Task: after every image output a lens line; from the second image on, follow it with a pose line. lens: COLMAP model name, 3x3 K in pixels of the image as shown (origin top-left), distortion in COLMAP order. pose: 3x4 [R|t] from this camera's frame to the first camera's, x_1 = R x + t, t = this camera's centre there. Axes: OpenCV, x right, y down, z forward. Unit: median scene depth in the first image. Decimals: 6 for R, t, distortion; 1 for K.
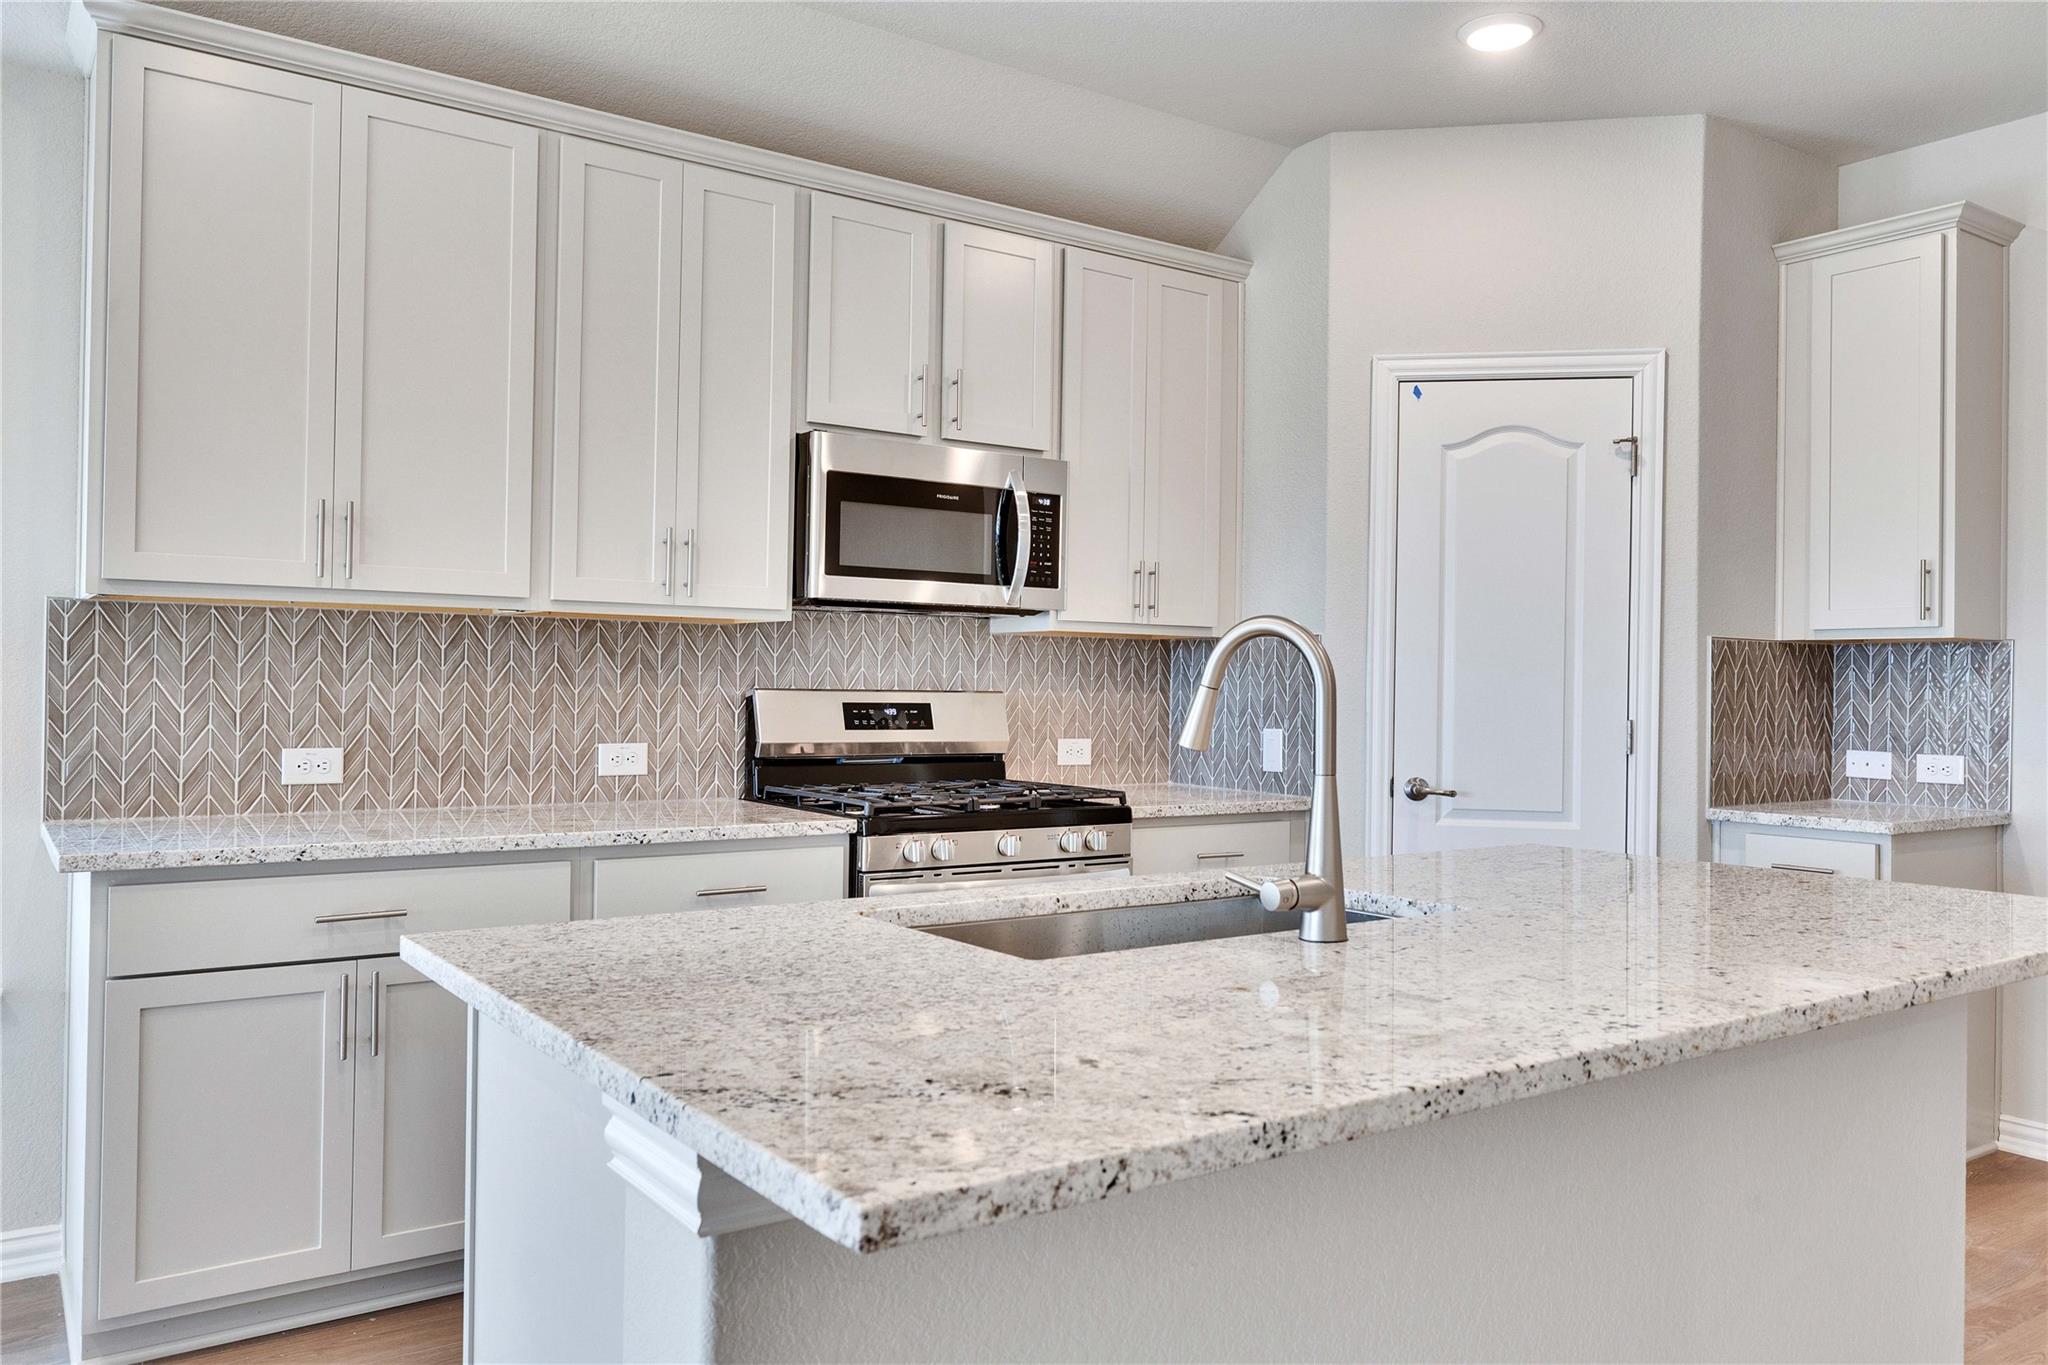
lens RADIAL K [[1532.7, 0, 1024.0], [0, 1532.7, 682.5], [0, 0, 1]] dist [0.002611, -0.001047]
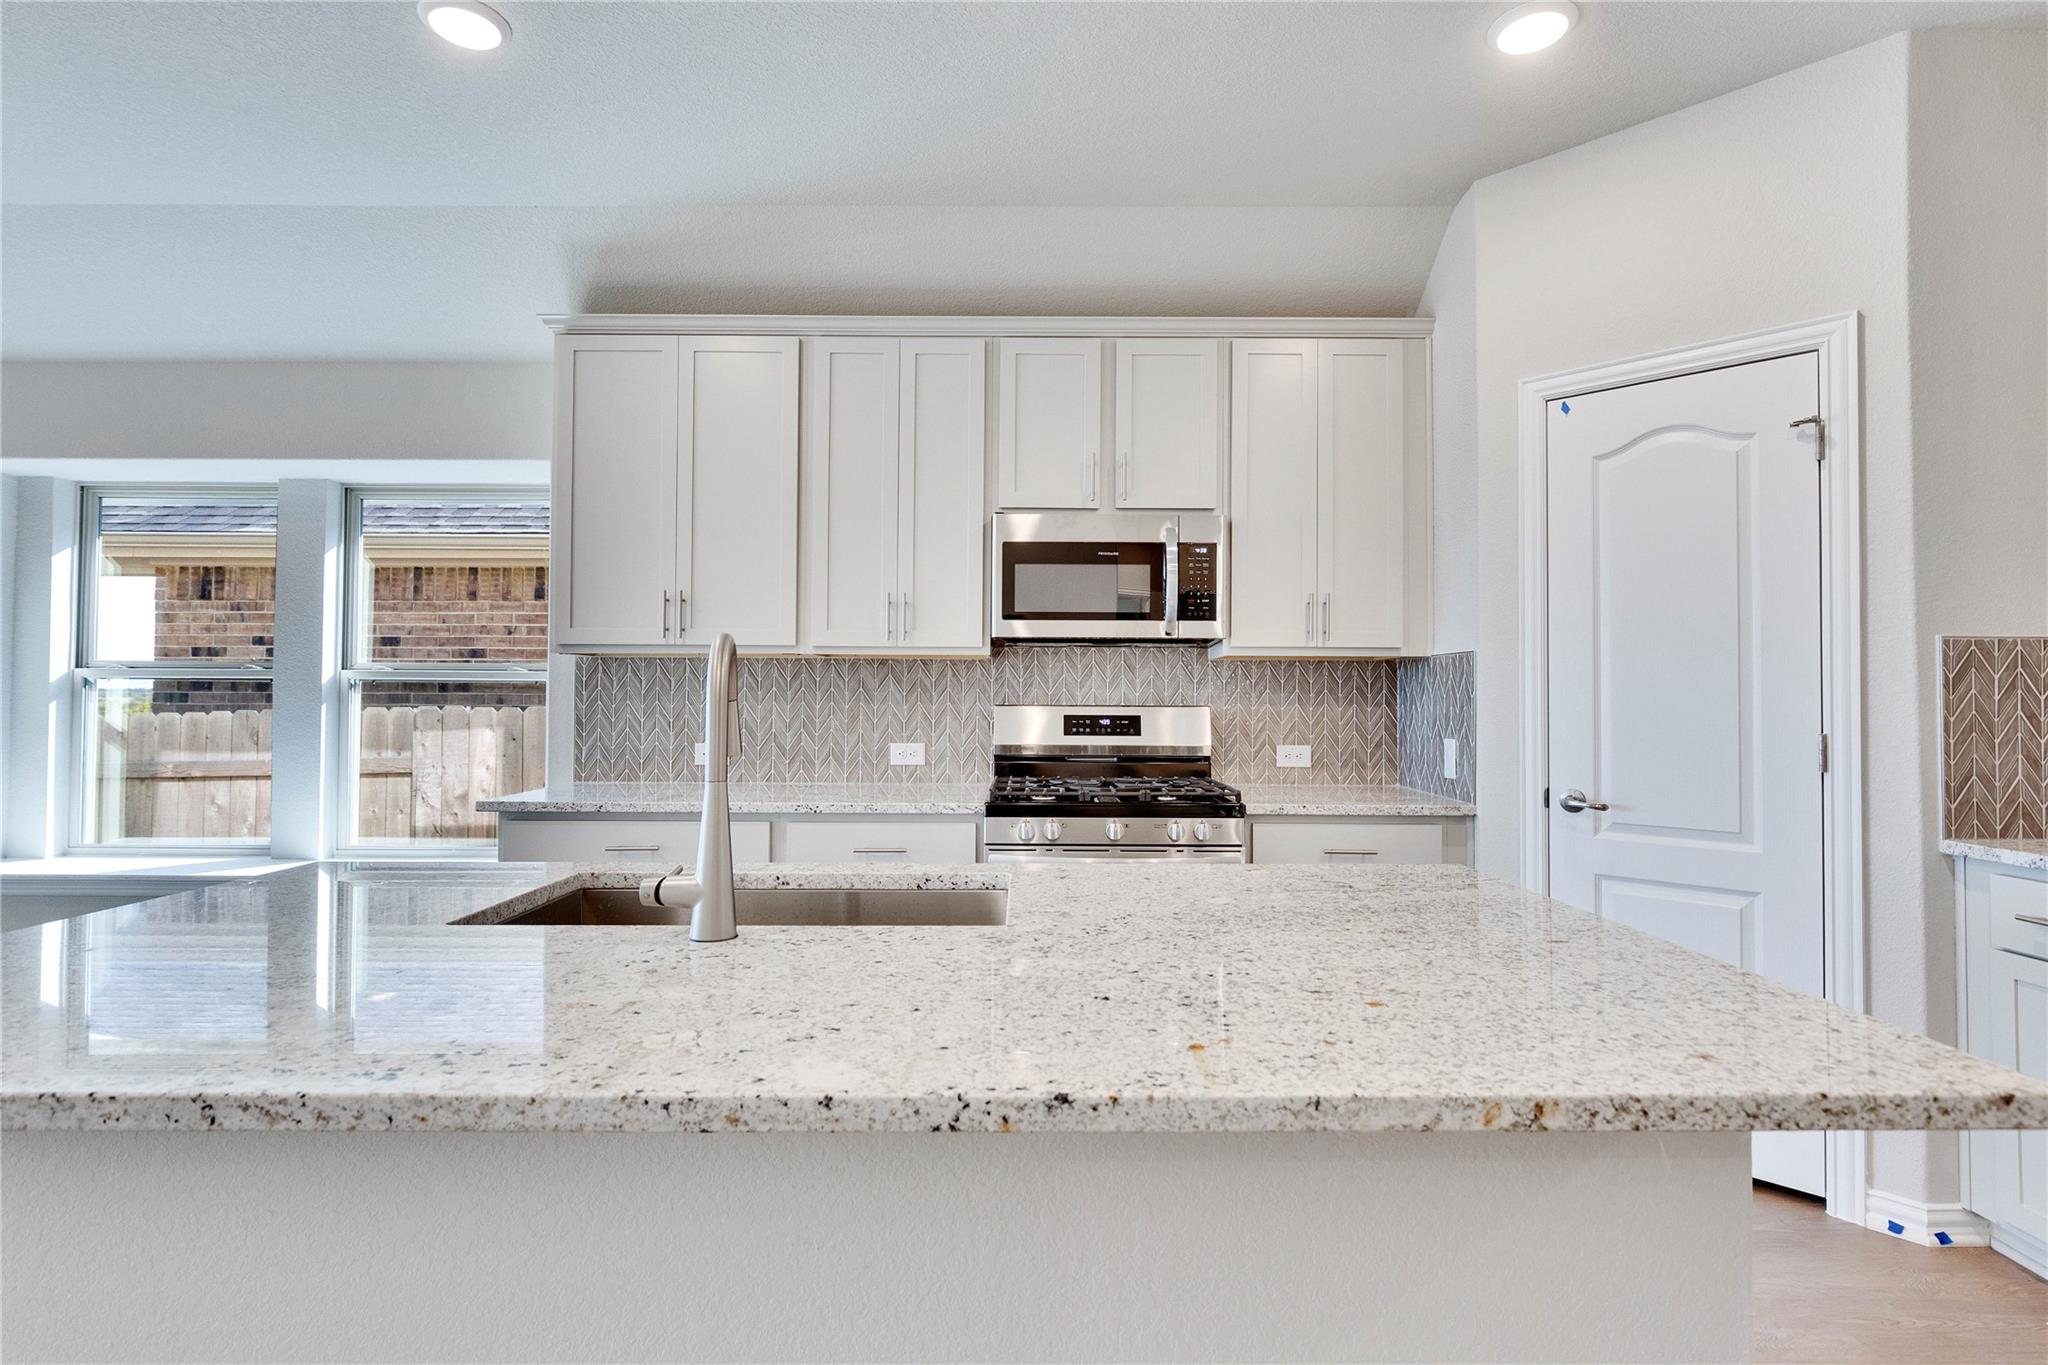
lens RADIAL K [[1021.0, 0, 1024.0], [0, 1021.0, 682.5], [0, 0, 1]] dist [-0.004943, 0.000338]
pose [[0.817085, -0.018999, -0.576204, 0.363947], [0.007543, 0.999724, -0.022267, 0.004410], [0.576467, 0.013848, 0.817003, 0.256015]]
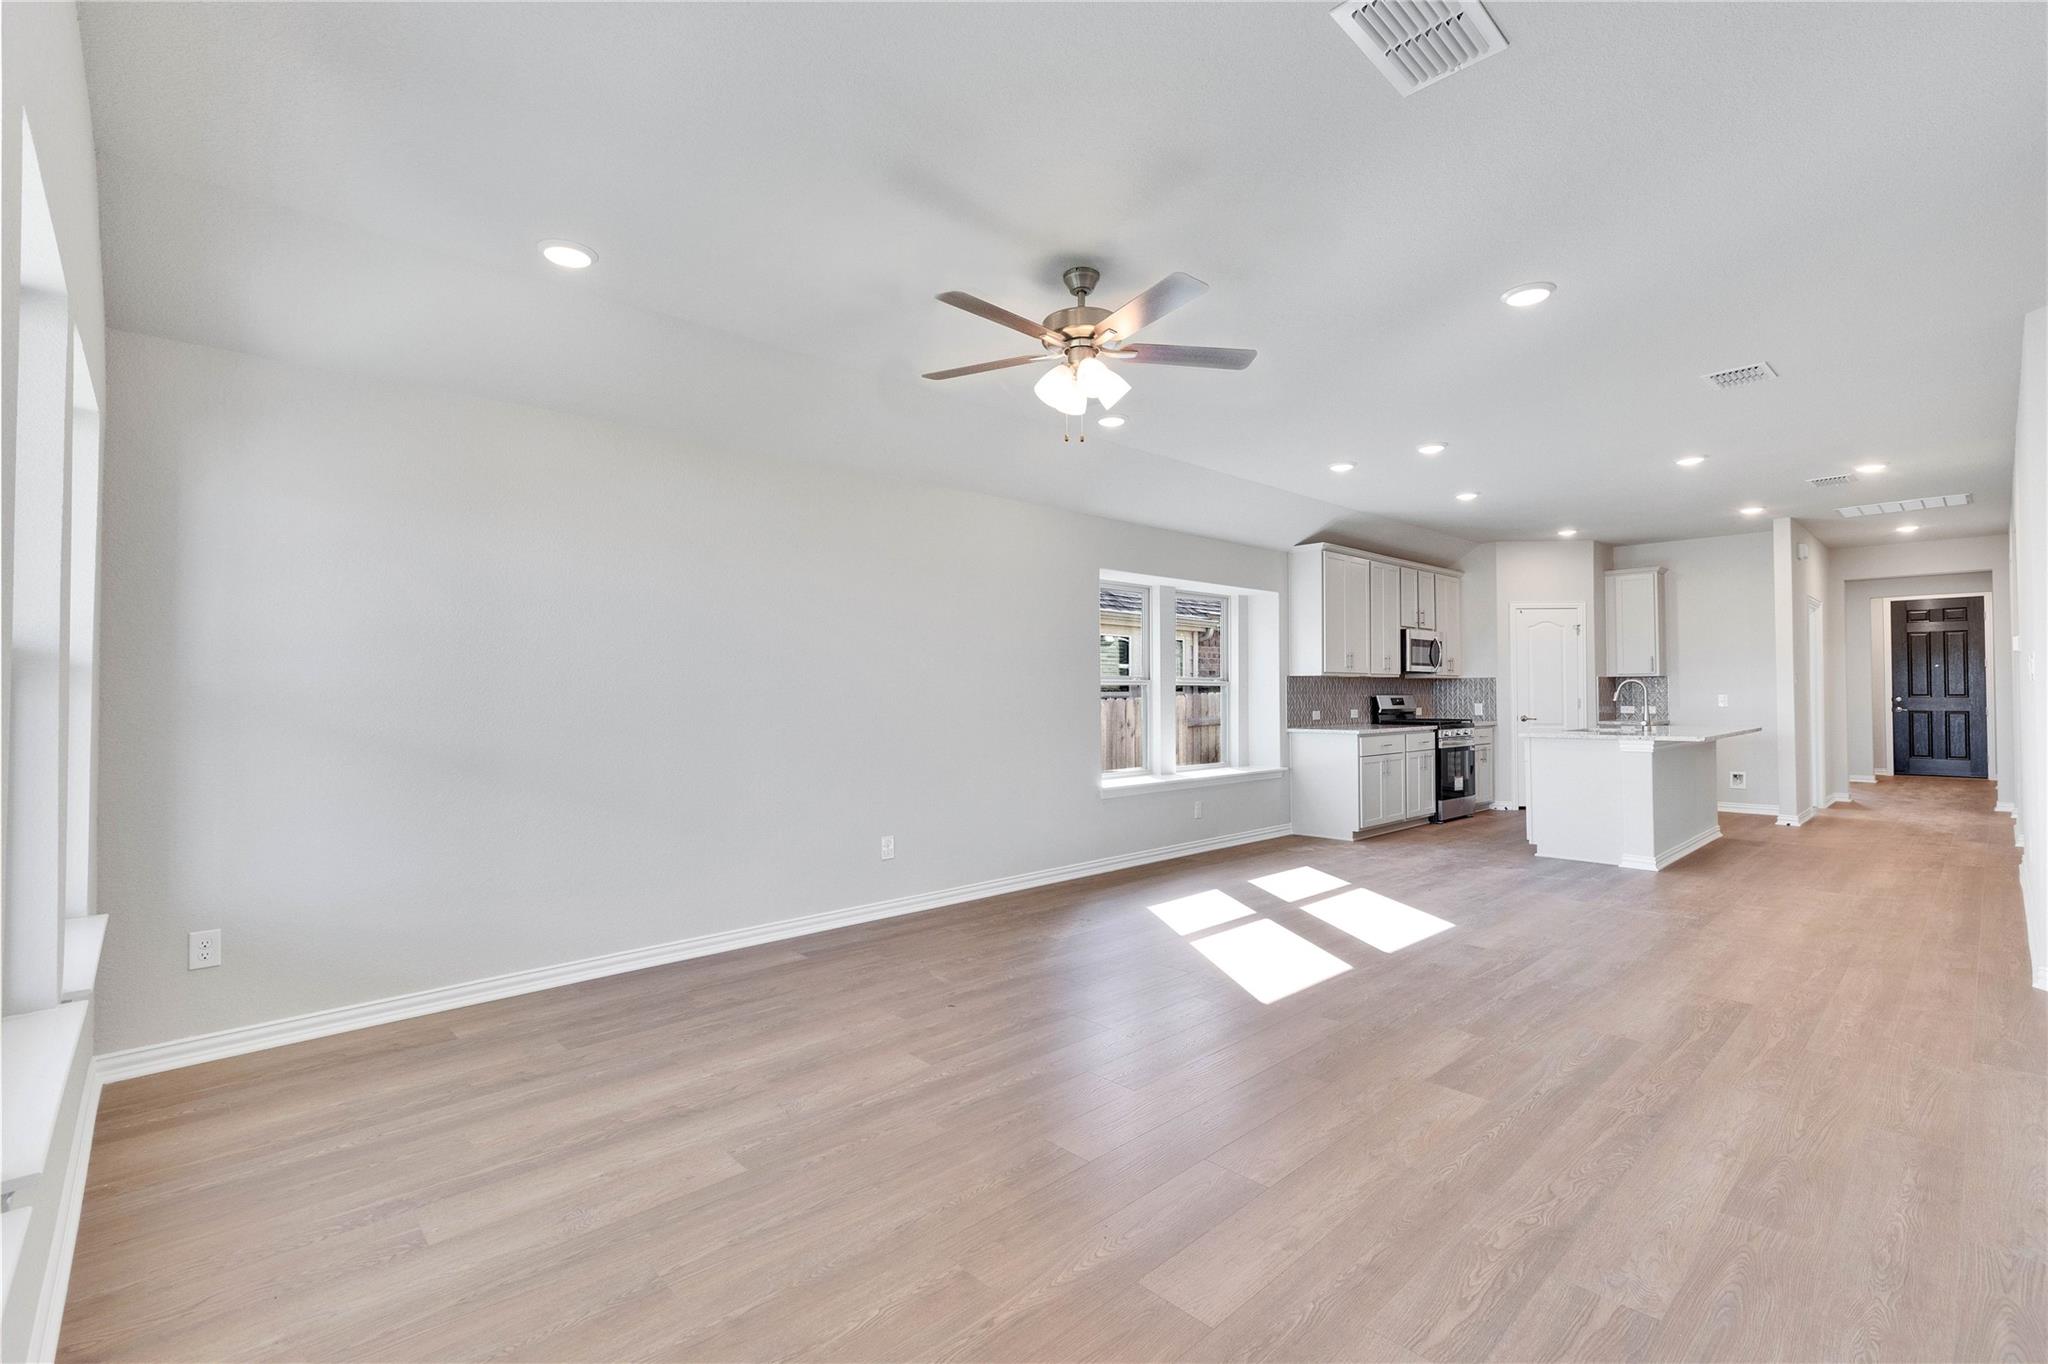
lens RADIAL K [[910.1, 0, 1024.0], [0, 910.1, 682.0], [0, 0, 1]] dist [-0.000834, 0.000060]
pose [[0.991148, -0.016919, 0.131682, -1.290795], [0.018120, 0.999804, -0.007925, -0.024120], [-0.131522, 0.010241, 0.991260, -1.076413]]
